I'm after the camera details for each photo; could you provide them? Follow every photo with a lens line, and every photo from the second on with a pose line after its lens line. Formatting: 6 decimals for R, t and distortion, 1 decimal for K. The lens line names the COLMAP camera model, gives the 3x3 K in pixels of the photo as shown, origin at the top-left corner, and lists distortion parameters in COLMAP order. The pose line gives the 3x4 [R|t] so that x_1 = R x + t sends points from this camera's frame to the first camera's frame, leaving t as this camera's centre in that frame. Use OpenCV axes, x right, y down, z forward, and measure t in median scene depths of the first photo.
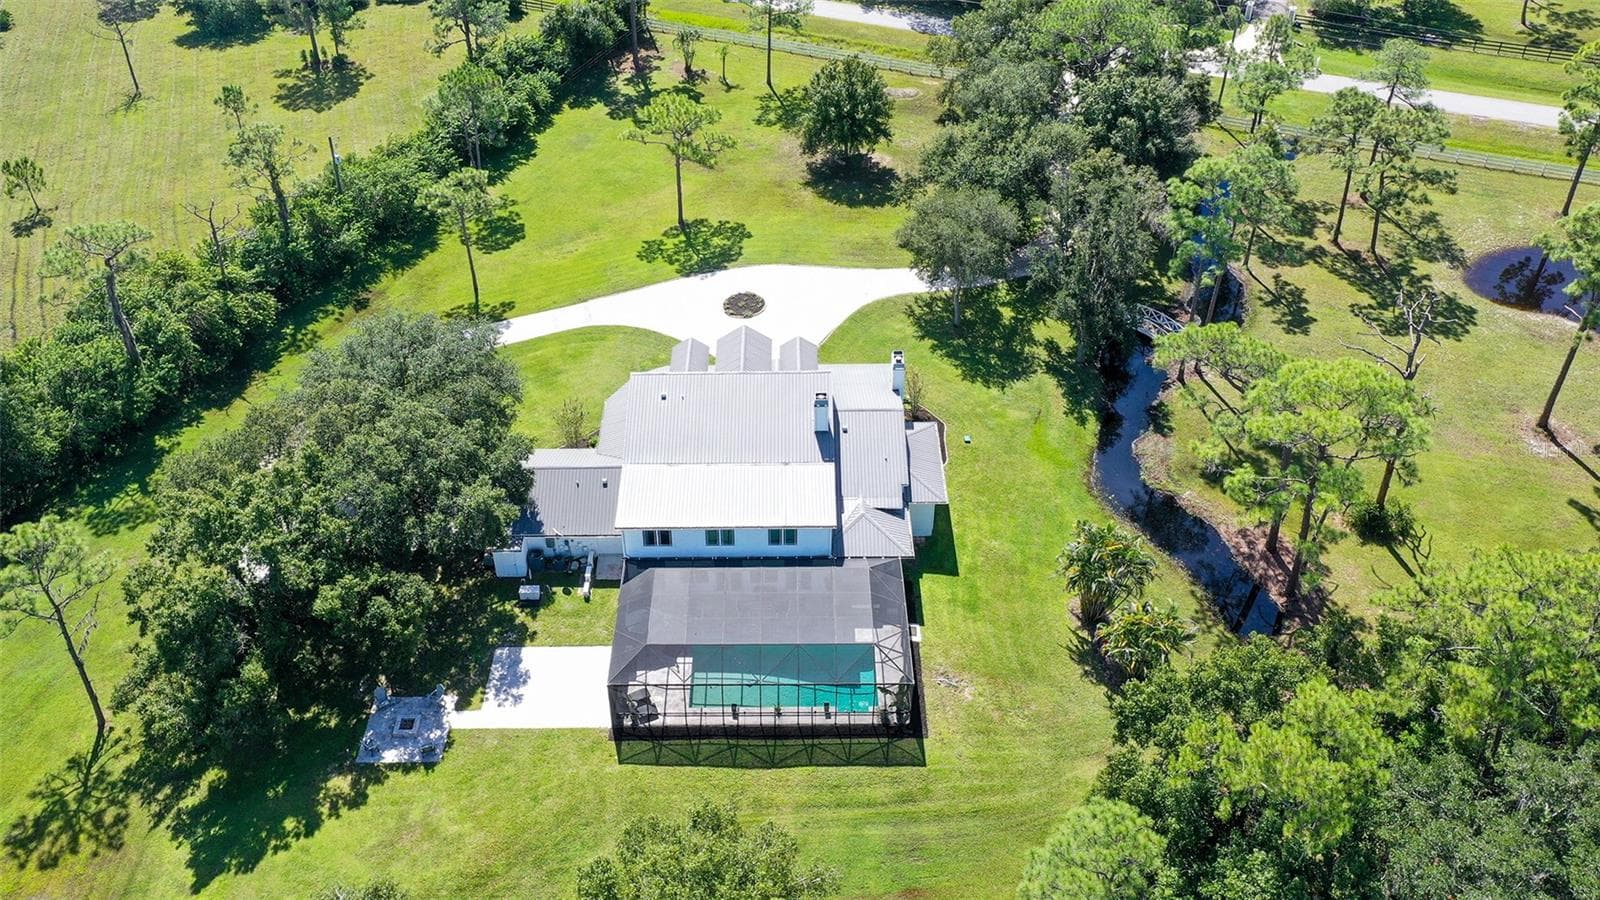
lens RADIAL K [[1270.4, 0, 767.8], [0, 1270.4, 415.8], [0, 0, 1]] dist [0.028662, -0.004376]
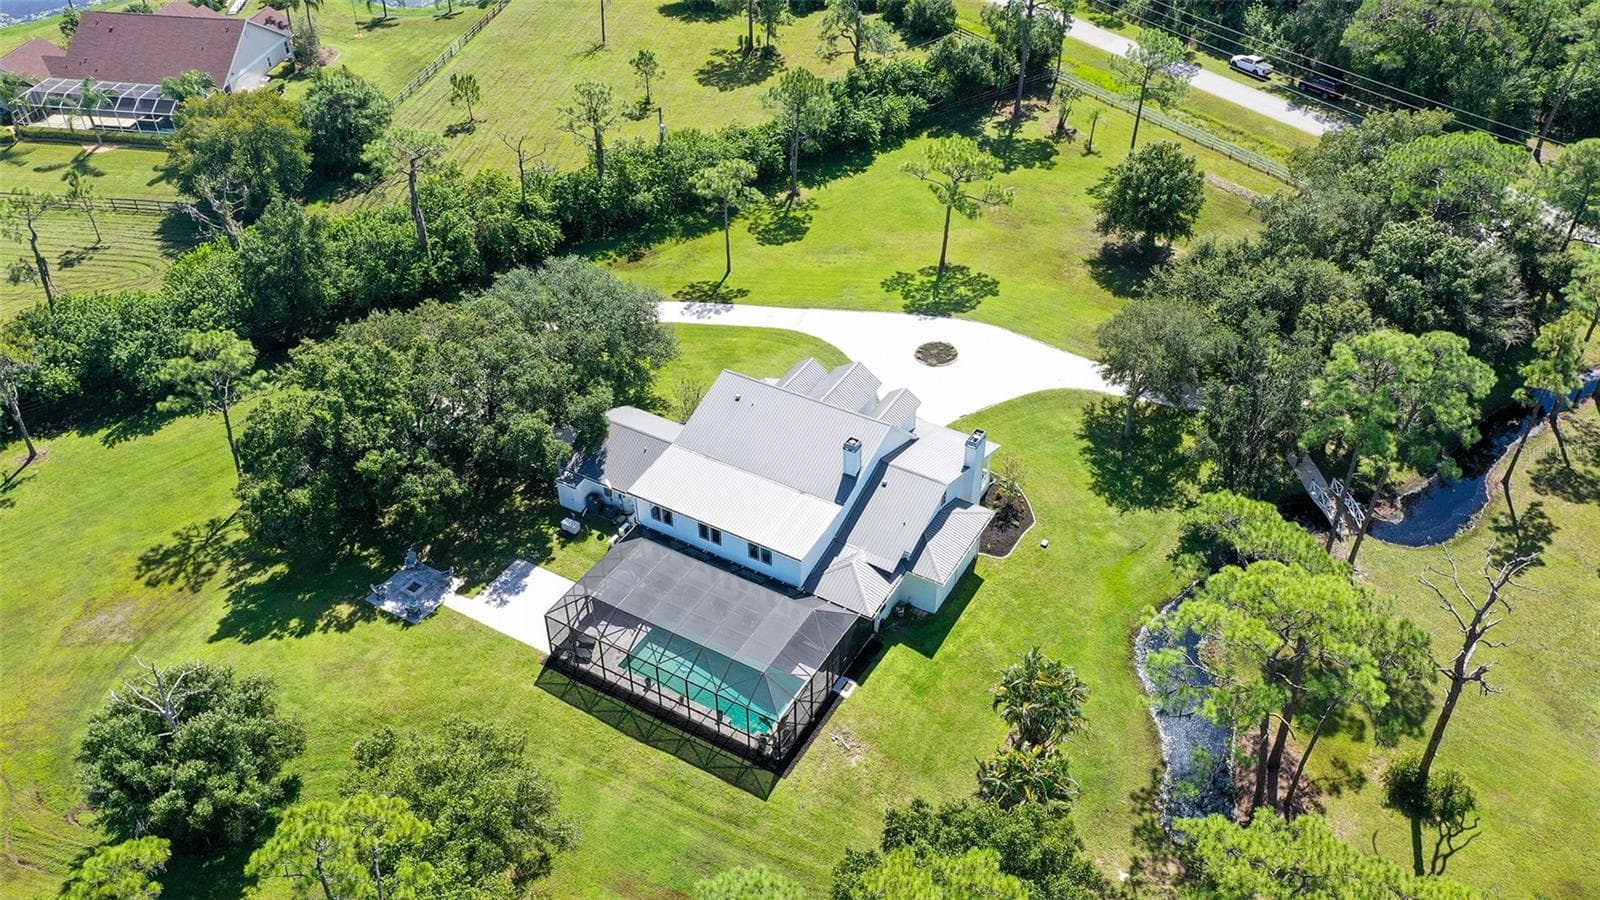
lens RADIAL K [[1270.4, 0, 789.3], [0, 1270.4, 459.6], [0, 0, 1]] dist [0.028662, -0.004376]
pose [[0.866034, 0.318317, -0.385565, 0.393006], [-0.314456, 0.946309, 0.074946, -0.061479], [0.388720, 0.056337, 0.919632, 0.037107]]
